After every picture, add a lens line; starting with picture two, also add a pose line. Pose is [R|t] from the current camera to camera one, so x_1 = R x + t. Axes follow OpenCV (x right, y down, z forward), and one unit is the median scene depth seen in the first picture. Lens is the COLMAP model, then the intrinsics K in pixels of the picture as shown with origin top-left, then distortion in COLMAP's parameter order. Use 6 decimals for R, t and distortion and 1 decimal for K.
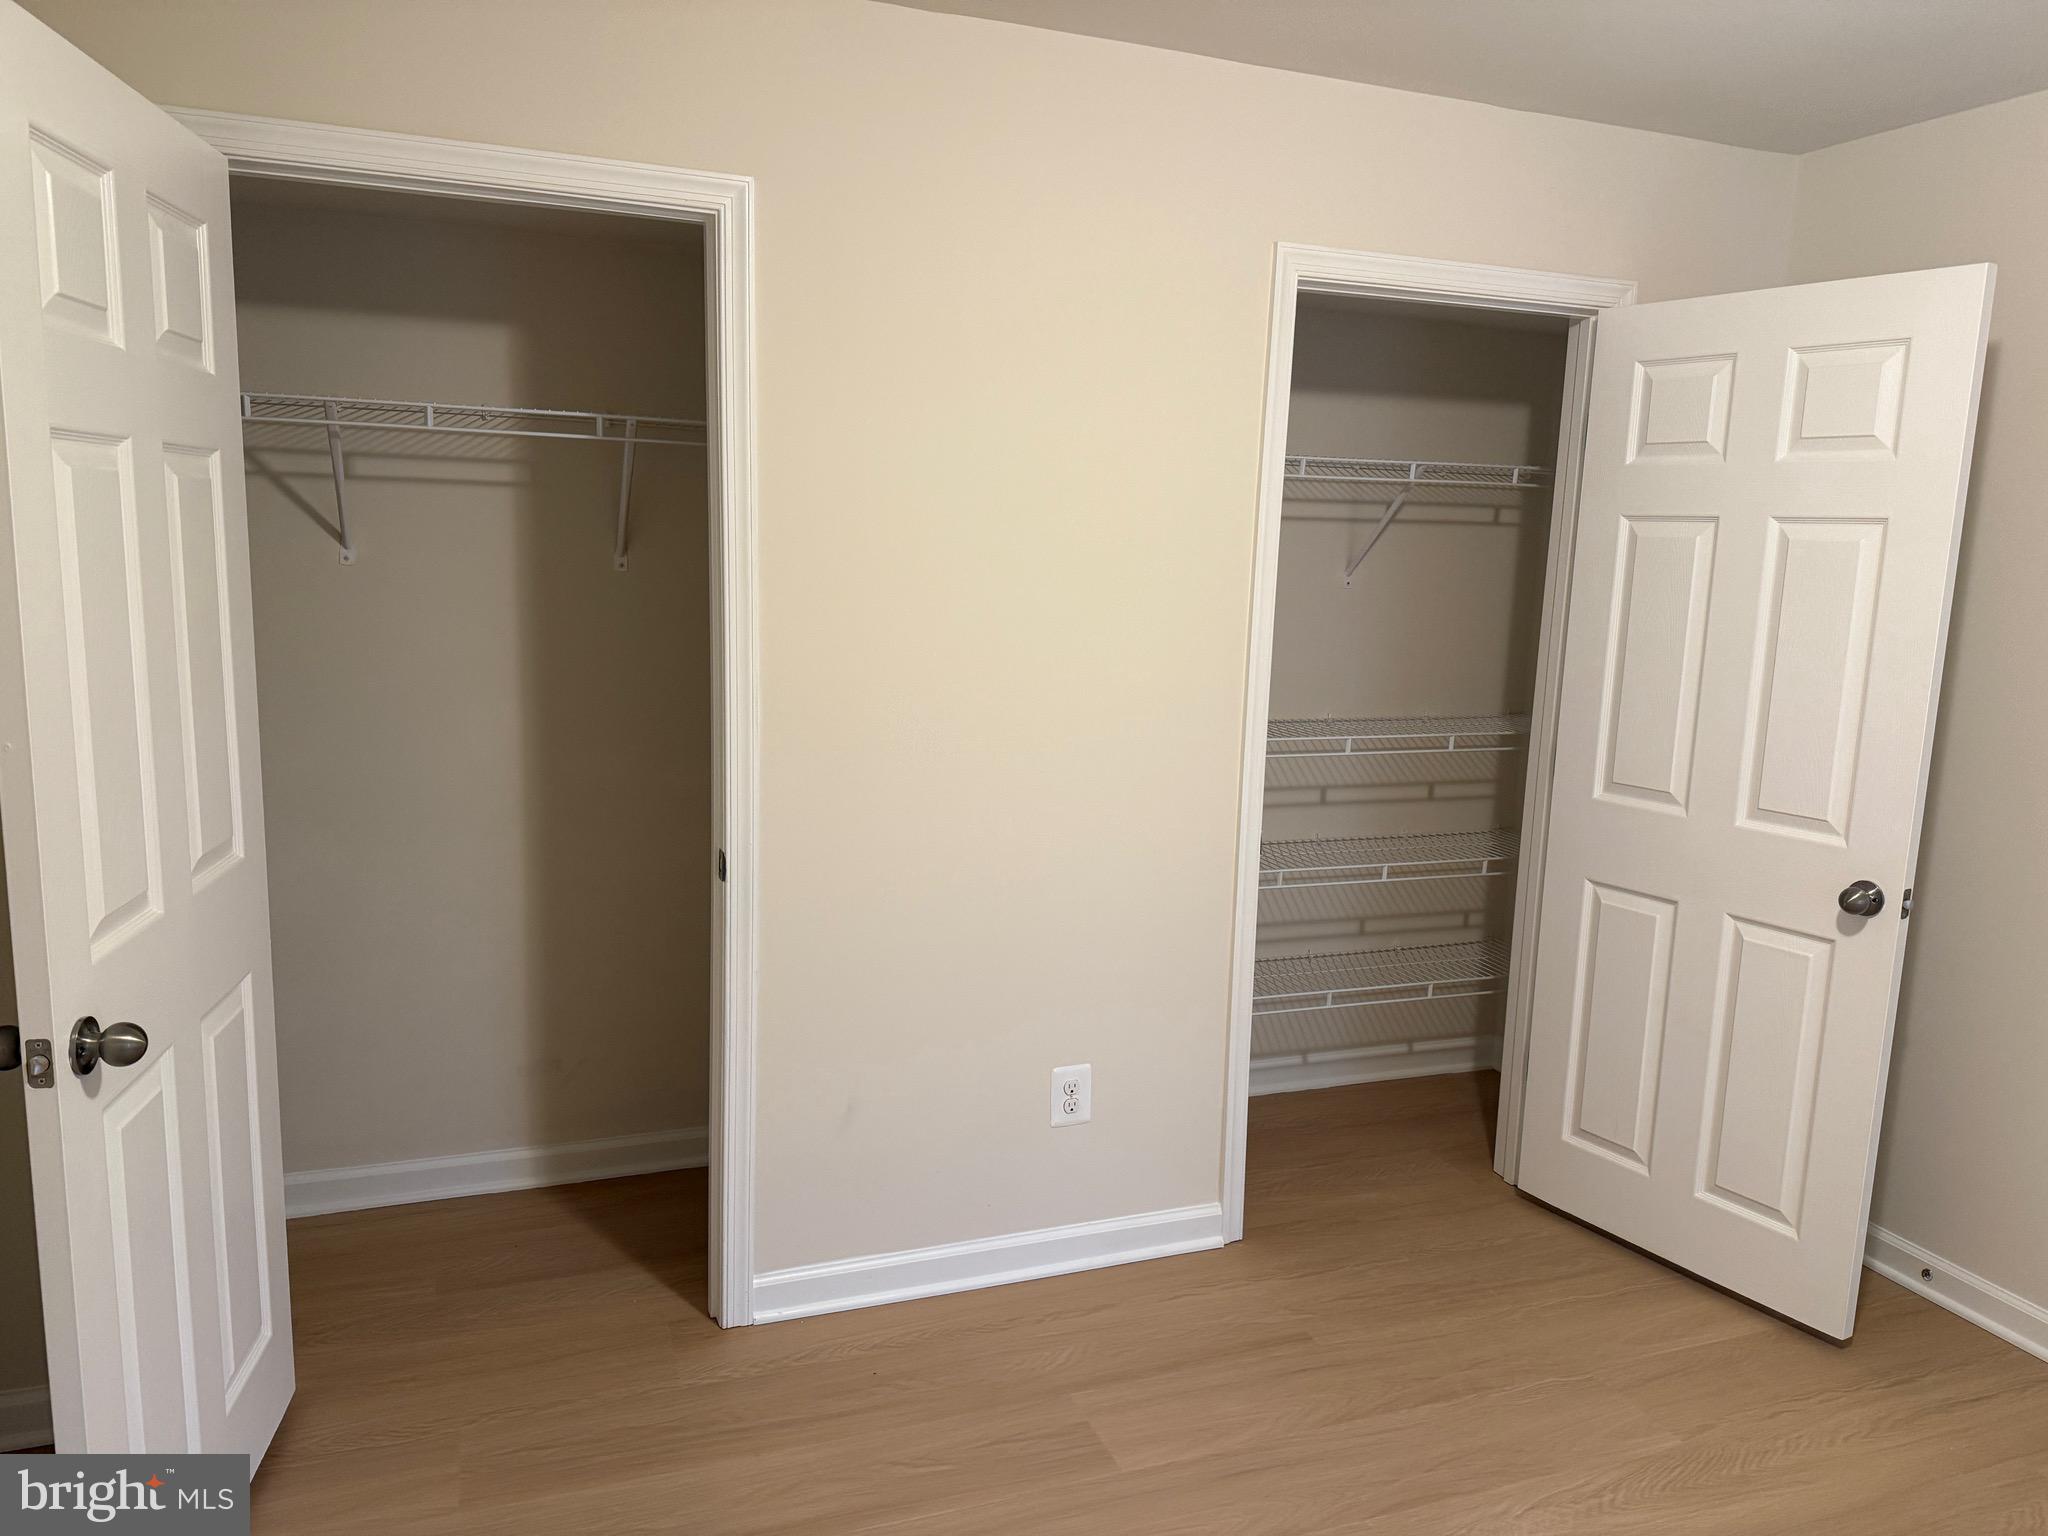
lens RADIAL K [[1429.6, 0, 1073.1], [0, 1429.6, 755.3], [0, 0, 1]] dist [0.075522, -0.097748]
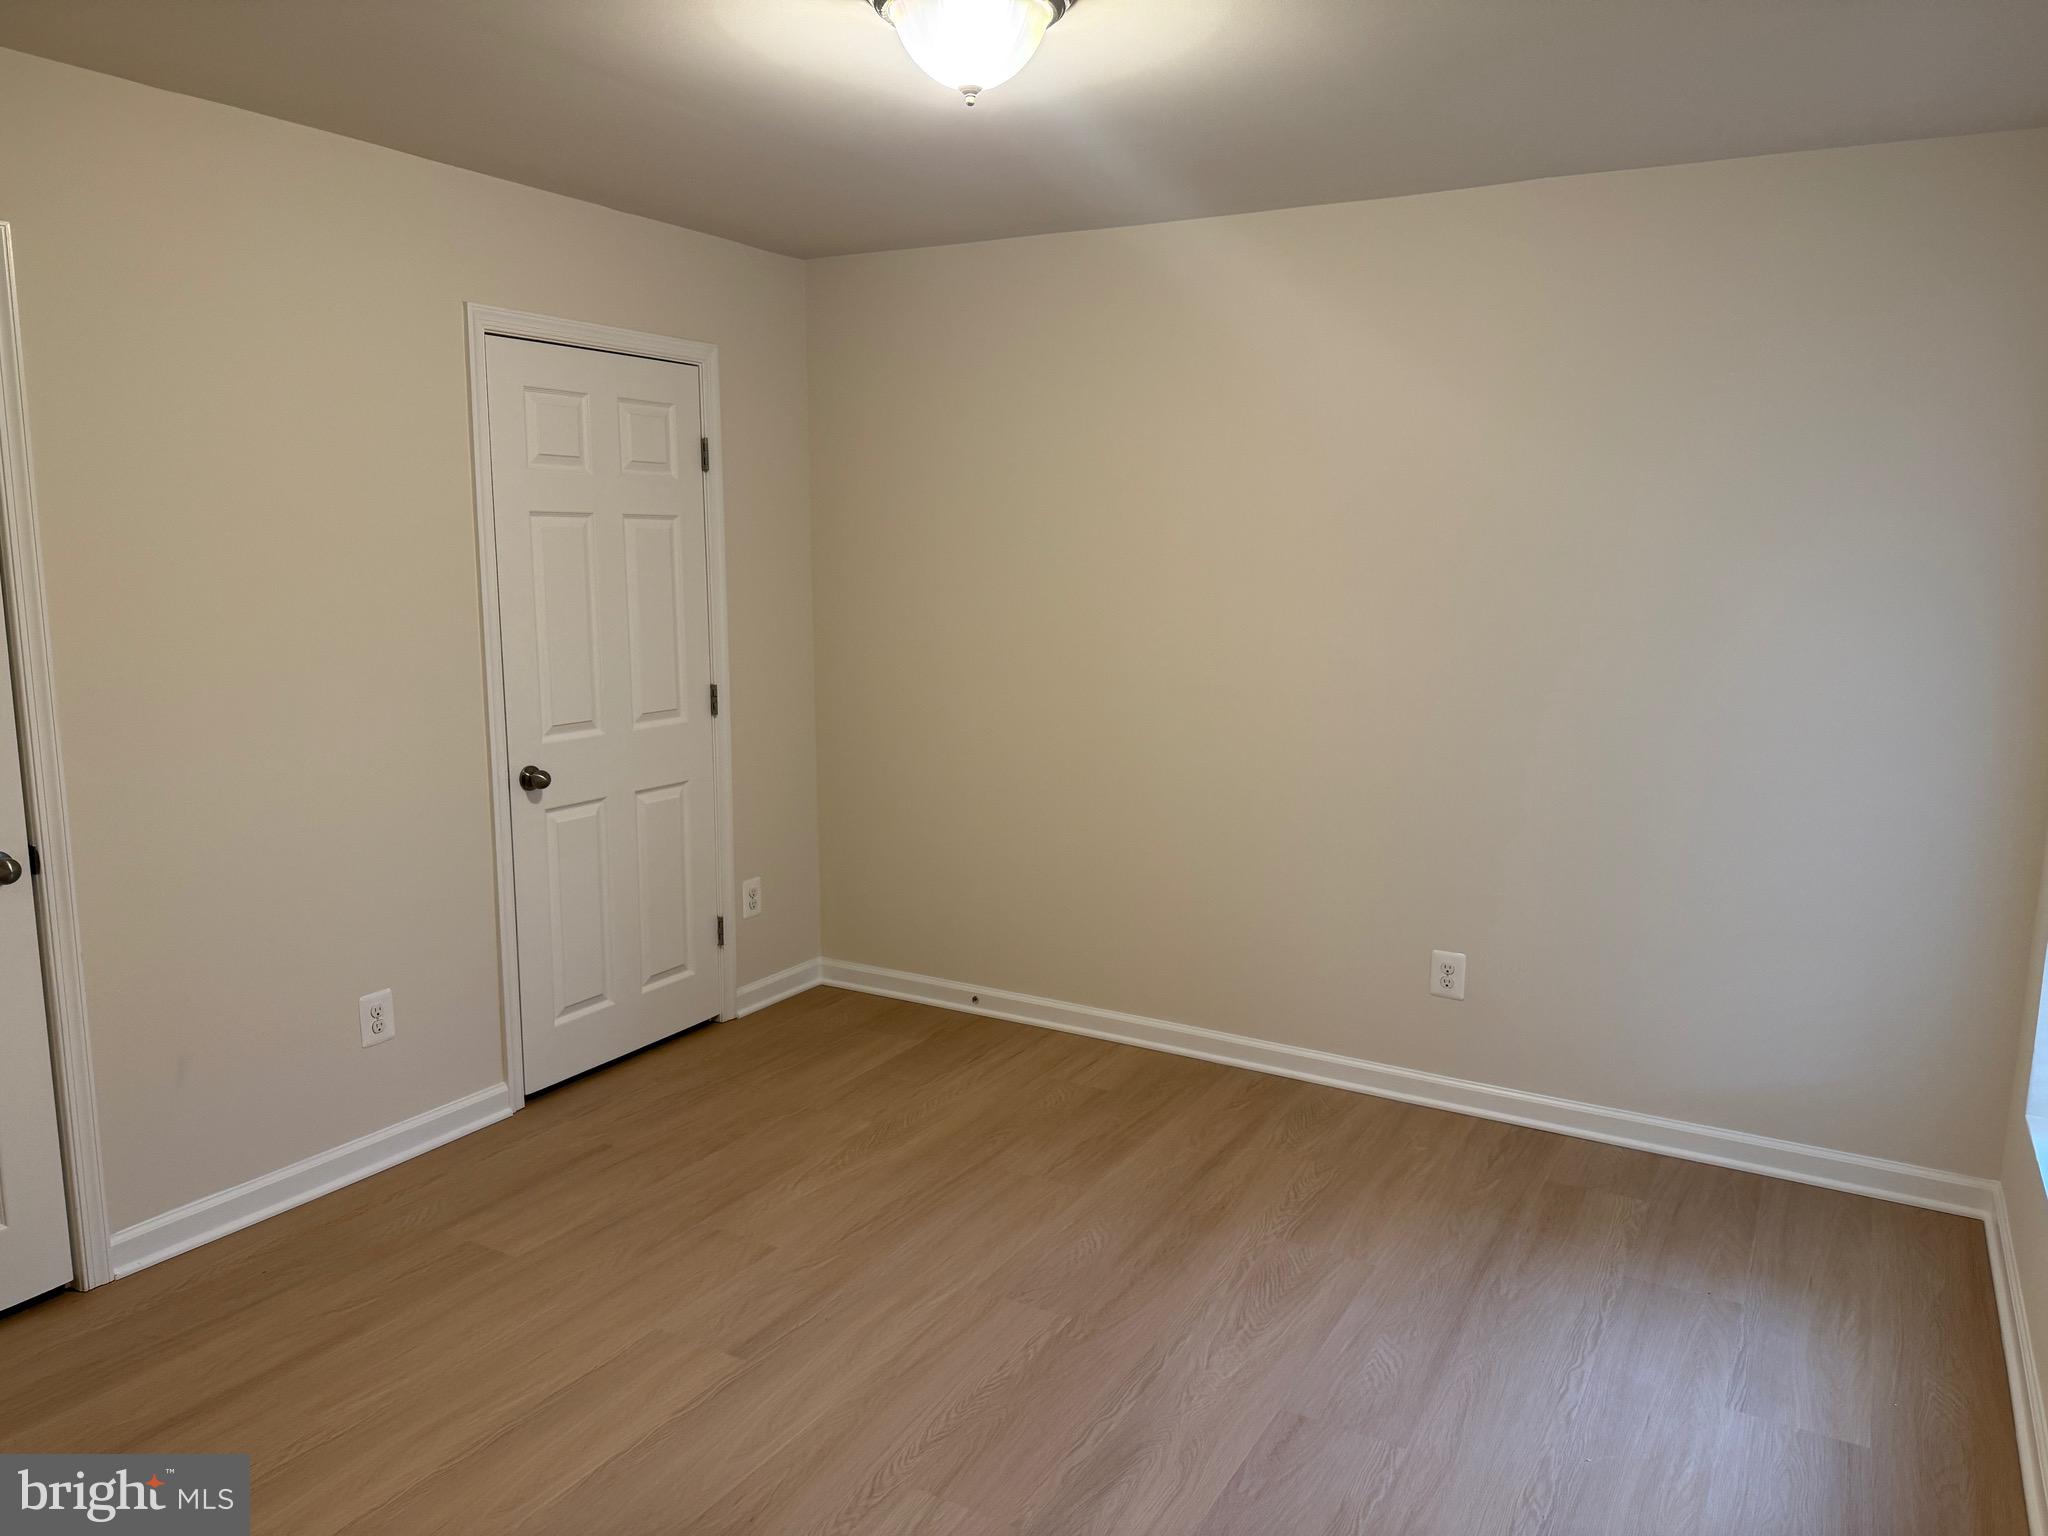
lens RADIAL K [[1429.6, 0, 1031.2], [0, 1429.6, 776.4], [0, 0, 1]] dist [0.075522, -0.097748]
pose [[0.783001, -0.127461, 0.608820, -0.297544], [0.111482, 0.991688, 0.064241, 0.025424], [-0.611948, 0.017572, 0.790703, -0.289319]]
